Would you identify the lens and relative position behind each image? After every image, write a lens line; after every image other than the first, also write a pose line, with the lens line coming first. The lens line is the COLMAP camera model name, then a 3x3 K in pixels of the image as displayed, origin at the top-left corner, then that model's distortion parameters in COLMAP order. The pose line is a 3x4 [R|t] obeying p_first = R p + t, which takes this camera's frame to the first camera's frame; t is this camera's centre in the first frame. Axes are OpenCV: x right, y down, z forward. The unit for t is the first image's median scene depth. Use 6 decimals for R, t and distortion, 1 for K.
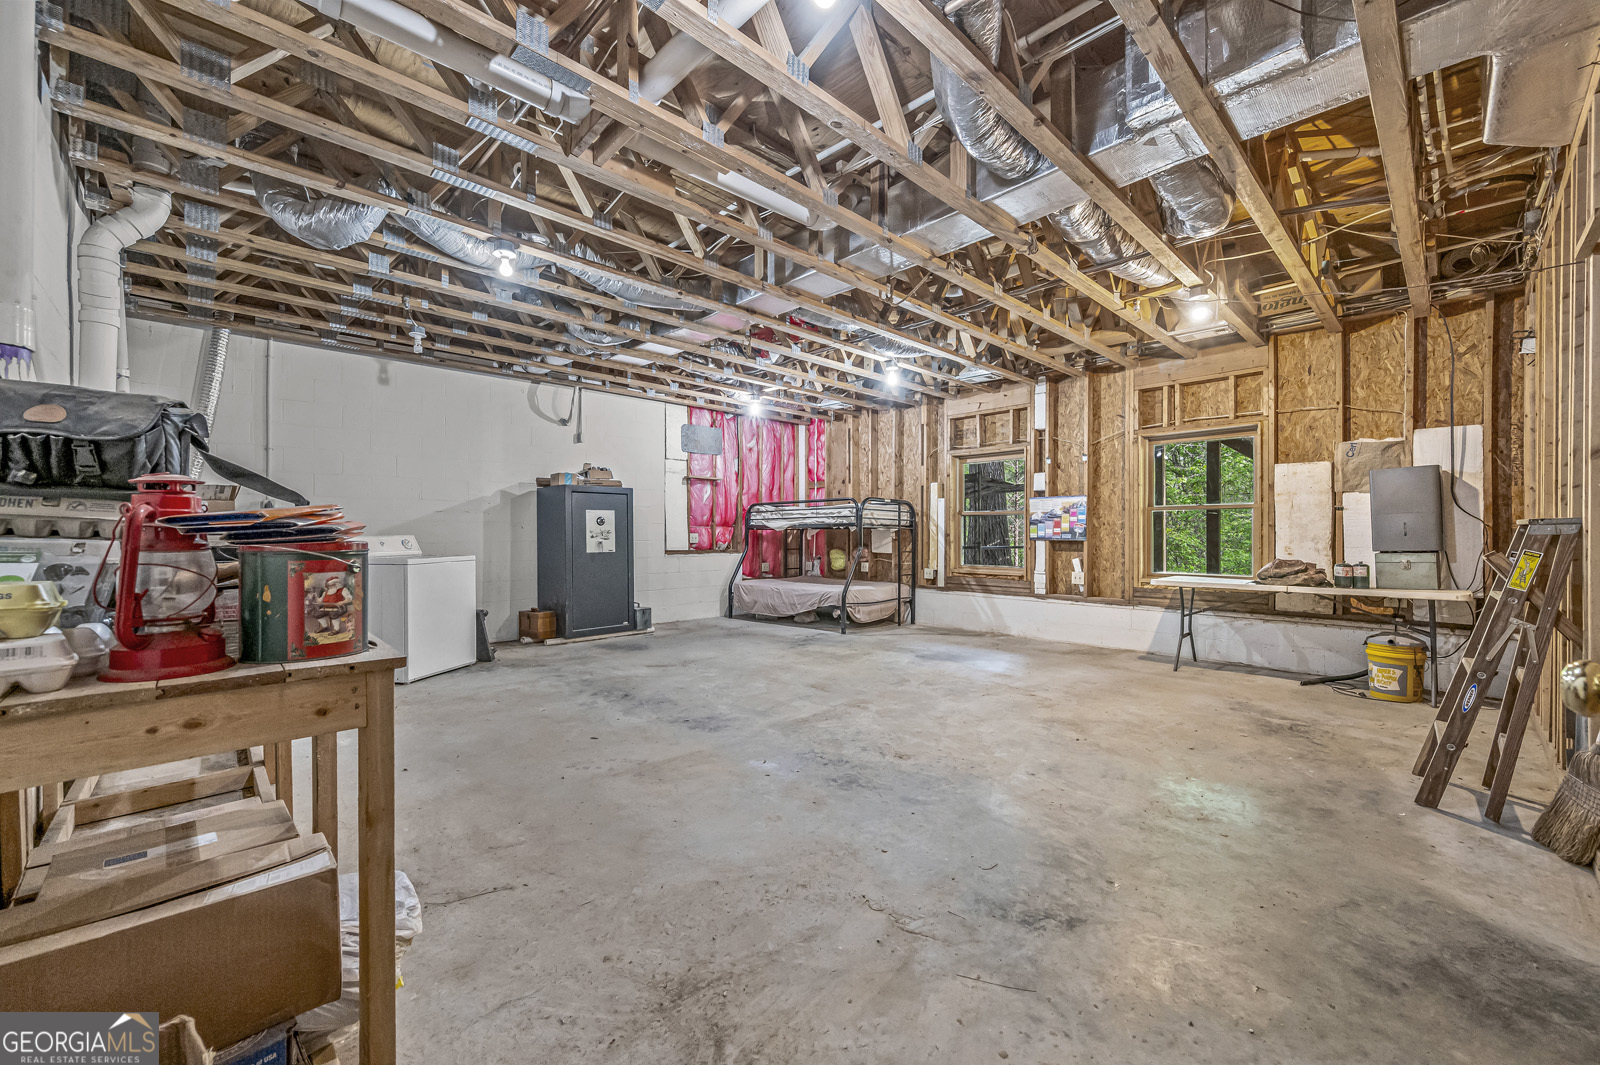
lens RADIAL K [[636.5, 0, 800.0], [0, 636.5, 532.5], [0, 0, 1]] dist [-0.000618, -0.000023]
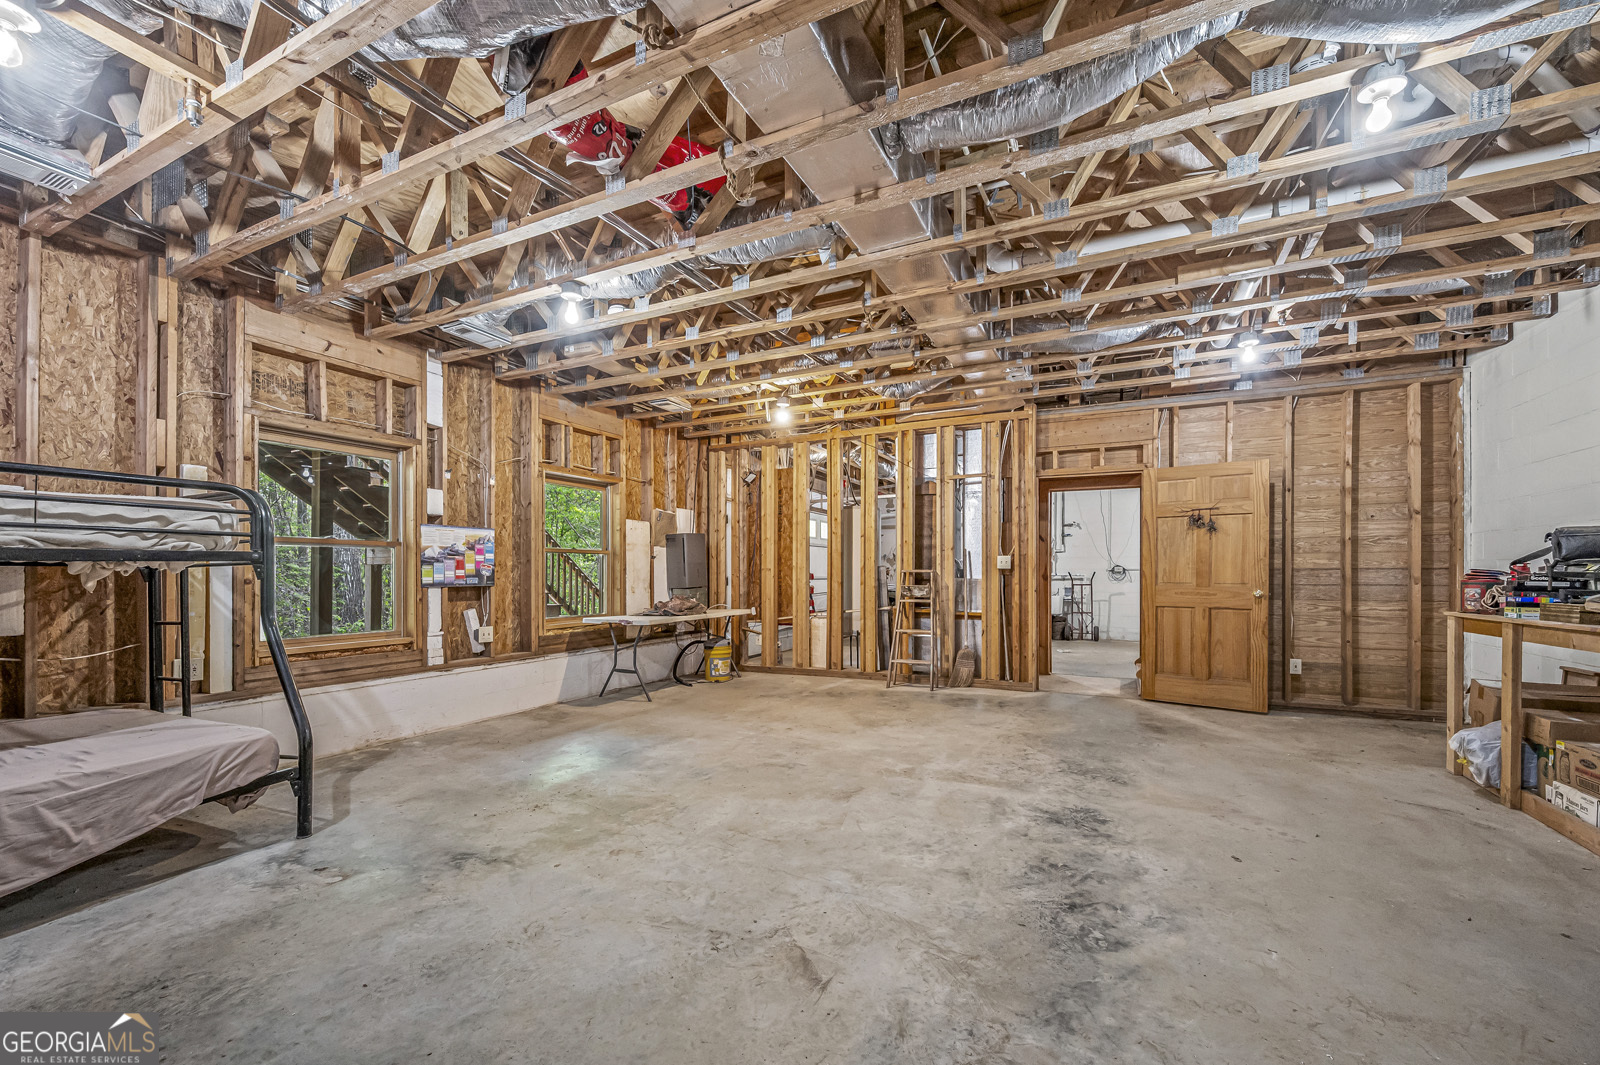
lens RADIAL K [[624.0, 0, 842.7], [0, 624.0, 573.7], [0, 0, 1]] dist [0.001660, 0.000058]
pose [[-0.362564, 0.000656, 0.931959, -0.617572], [0.000511, 1.000000, -0.000505, -0.002604], [-0.931959, 0.000293, -0.362564, 1.255268]]
